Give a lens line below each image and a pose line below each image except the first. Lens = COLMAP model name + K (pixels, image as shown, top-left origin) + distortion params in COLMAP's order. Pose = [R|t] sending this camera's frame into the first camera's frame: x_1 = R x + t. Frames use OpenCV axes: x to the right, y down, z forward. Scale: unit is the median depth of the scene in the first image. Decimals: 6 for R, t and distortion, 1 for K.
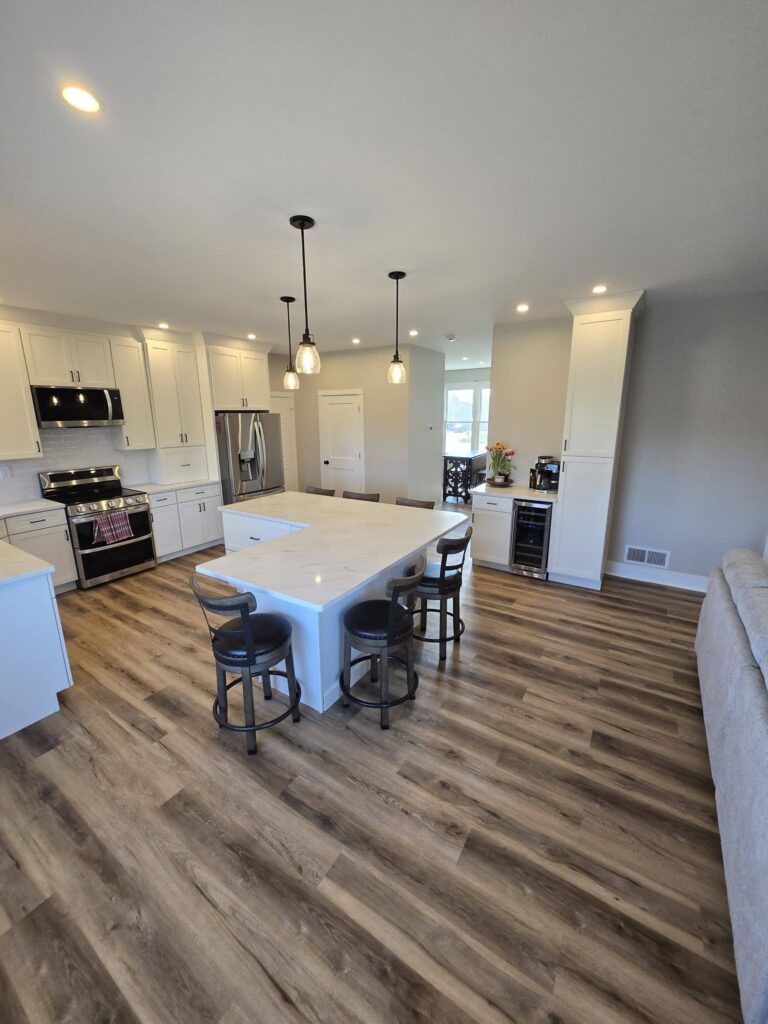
lens RADIAL K [[397.7, 0, 381.7], [0, 397.7, 507.4], [0, 0, 1]] dist [-0.003160, -0.000615]
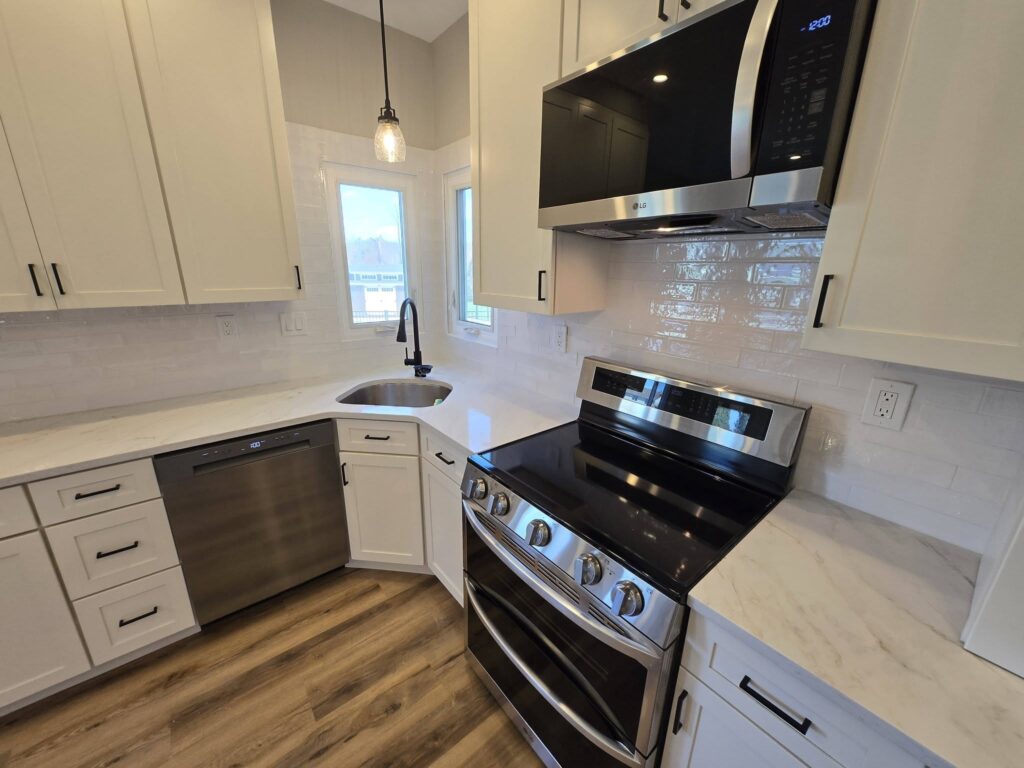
lens RADIAL K [[397.7, 0, 505.6], [0, 397.7, 386.8], [0, 0, 1]] dist [-0.003160, -0.000615]
pose [[-0.312949, 0.277792, -0.908237, -0.500605], [-0.228418, 0.906190, 0.355872, -0.191874], [0.921894, 0.318828, -0.220138, 1.080122]]
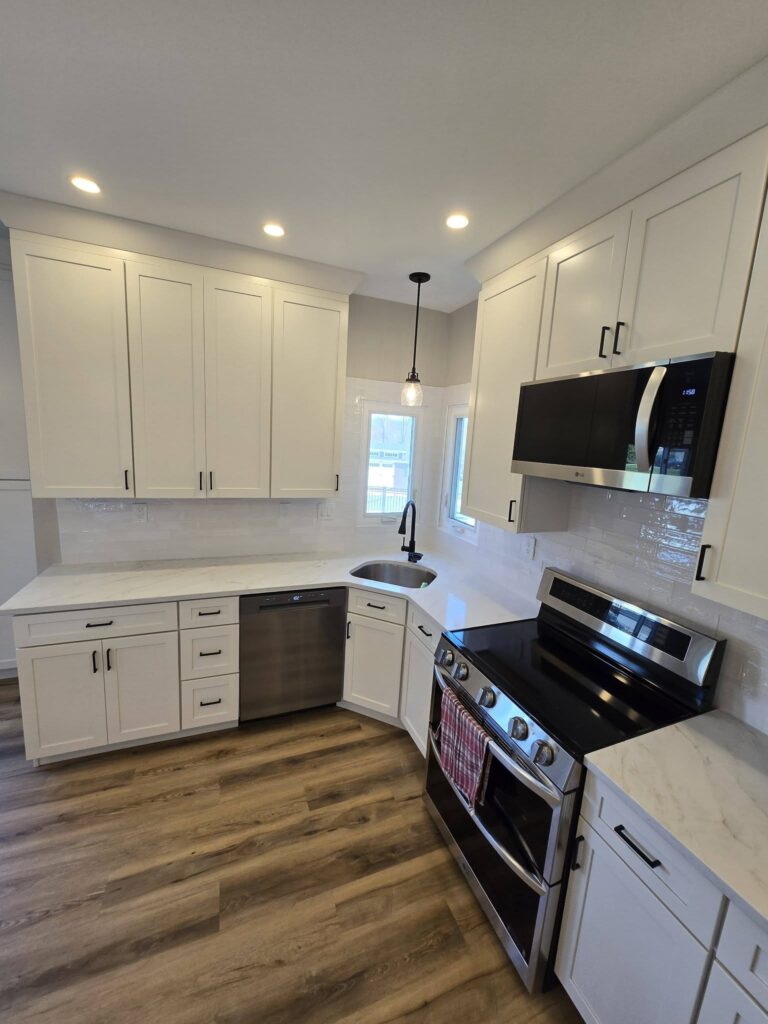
lens RADIAL K [[397.7, 0, 381.2], [0, 397.7, 505.8], [0, 0, 1]] dist [-0.003160, -0.000615]
pose [[-0.577218, 0.106081, -0.809670, -0.384143], [-0.239983, 0.925704, 0.292369, -0.262785], [0.780530, 0.363068, -0.508876, 1.120660]]
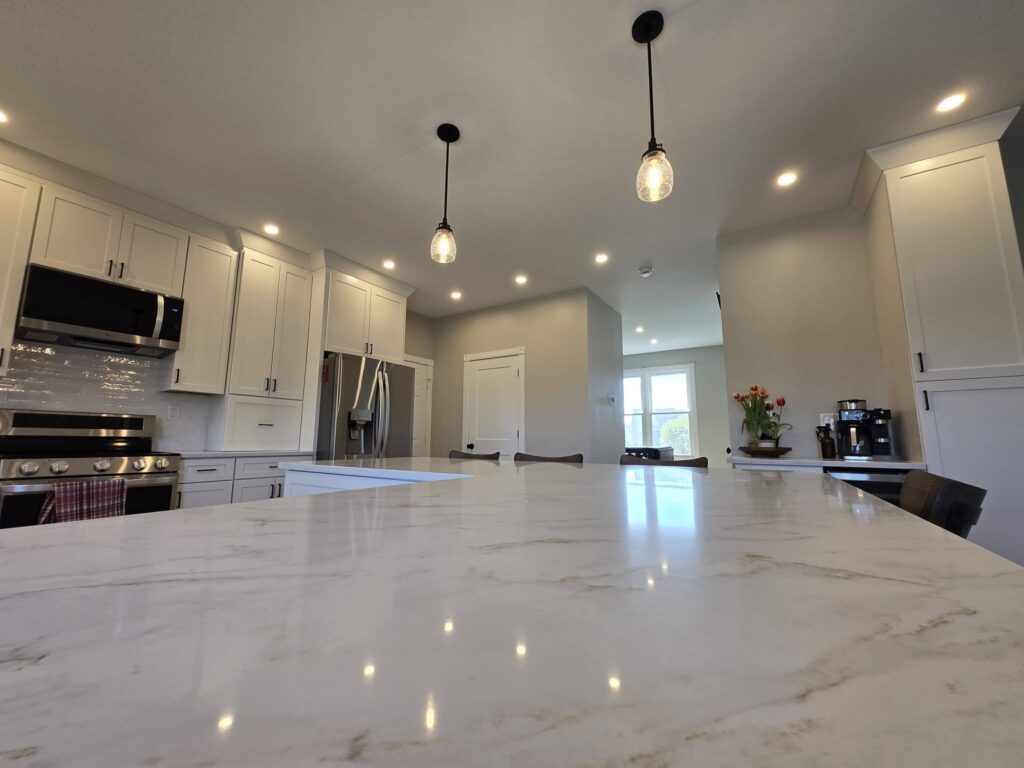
lens RADIAL K [[397.7, 0, 505.0], [0, 397.7, 386.4], [0, 0, 1]] dist [-0.003160, -0.000615]
pose [[0.999801, 0.012416, -0.015591, -0.113854], [-0.017178, 0.933524, -0.358104, 0.083135], [0.010108, 0.358301, 0.933551, 0.479369]]
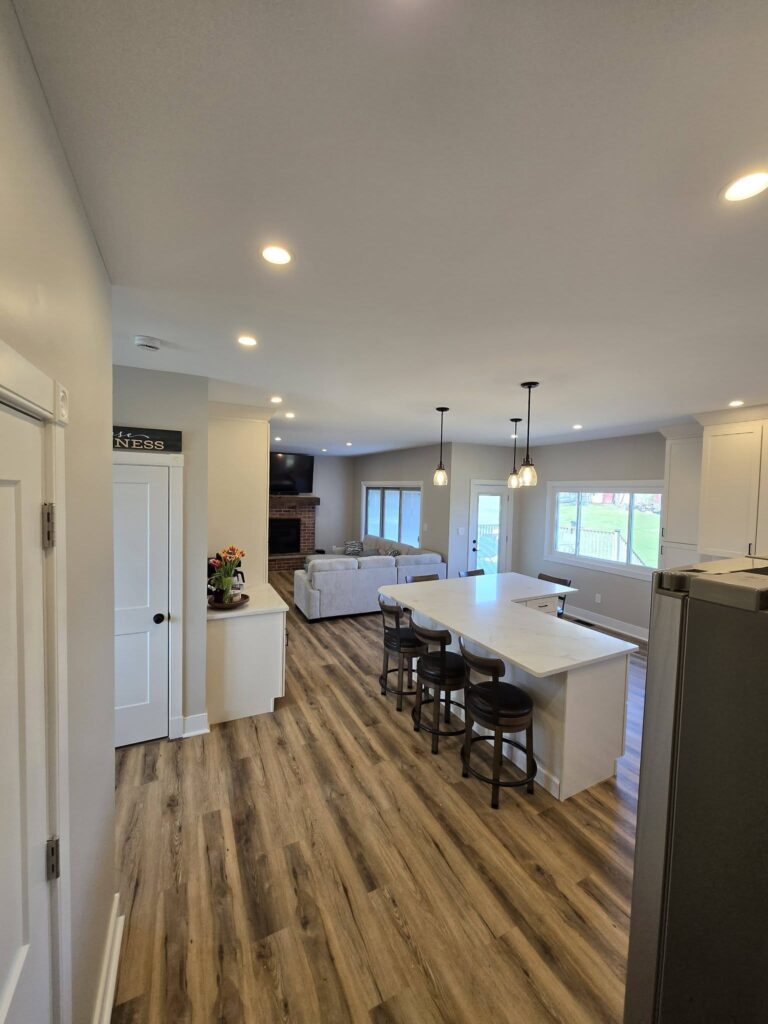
lens RADIAL K [[397.7, 0, 386.7], [0, 397.7, 508.6], [0, 0, 1]] dist [-0.003160, -0.000615]
pose [[-0.865963, -0.036276, 0.498791, -0.357963], [0.096488, 0.966508, 0.237807, -0.438969], [-0.490712, 0.254059, -0.833460, 1.705031]]
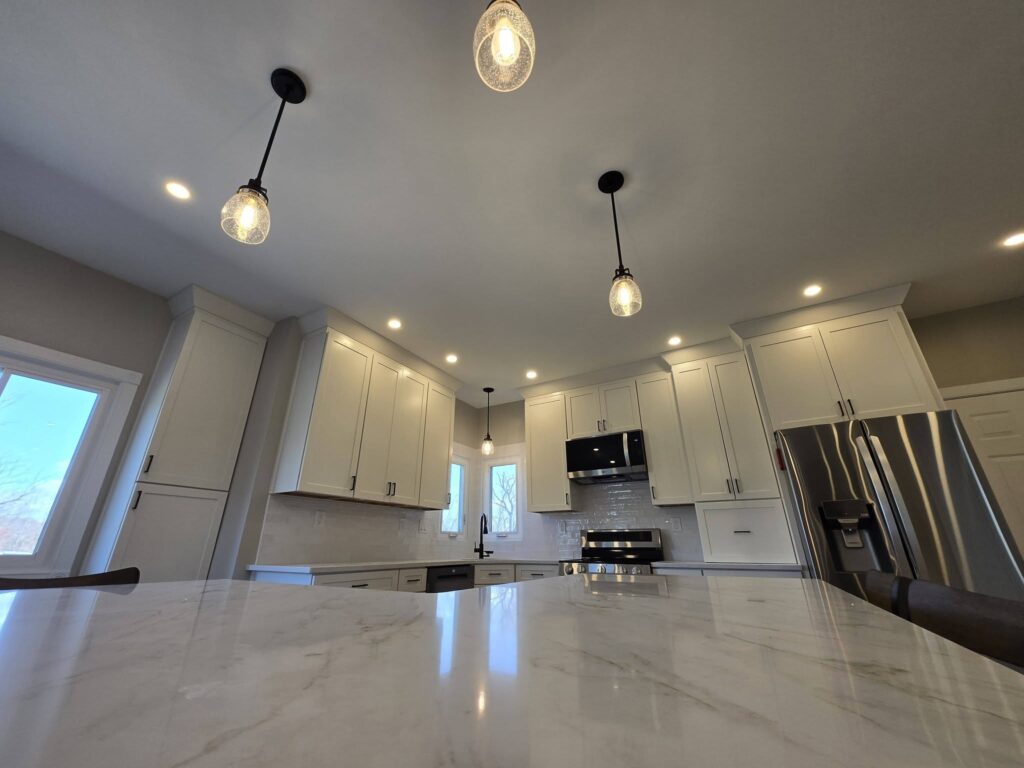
lens RADIAL K [[397.7, 0, 504.1], [0, 397.7, 387.5], [0, 0, 1]] dist [-0.003160, -0.000615]
pose [[0.039519, -0.368971, -0.928600, 0.166017], [-0.229122, 0.901219, -0.367842, -0.000773], [0.972595, 0.227299, -0.048924, 0.831205]]
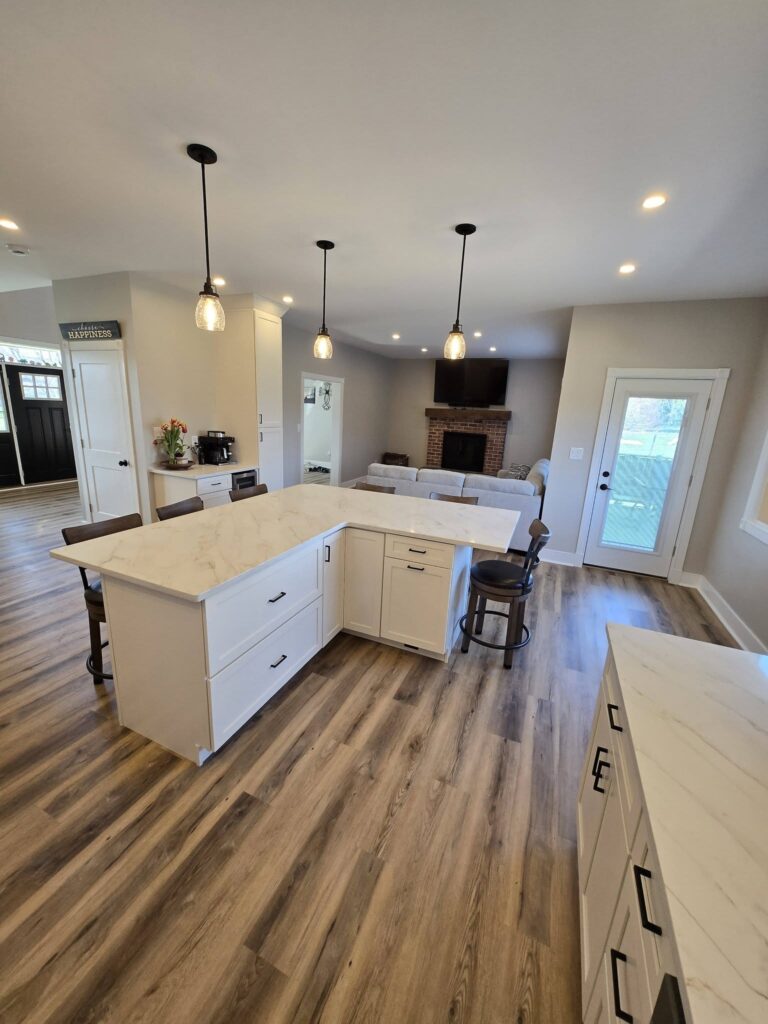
lens RADIAL K [[397.7, 0, 382.9], [0, 397.7, 508.9], [0, 0, 1]] dist [-0.003160, -0.000615]
pose [[-0.158470, -0.243574, 0.956848, -0.786148], [0.176850, 0.946420, 0.270209, -0.153502], [-0.971397, 0.212039, -0.106903, 0.813234]]
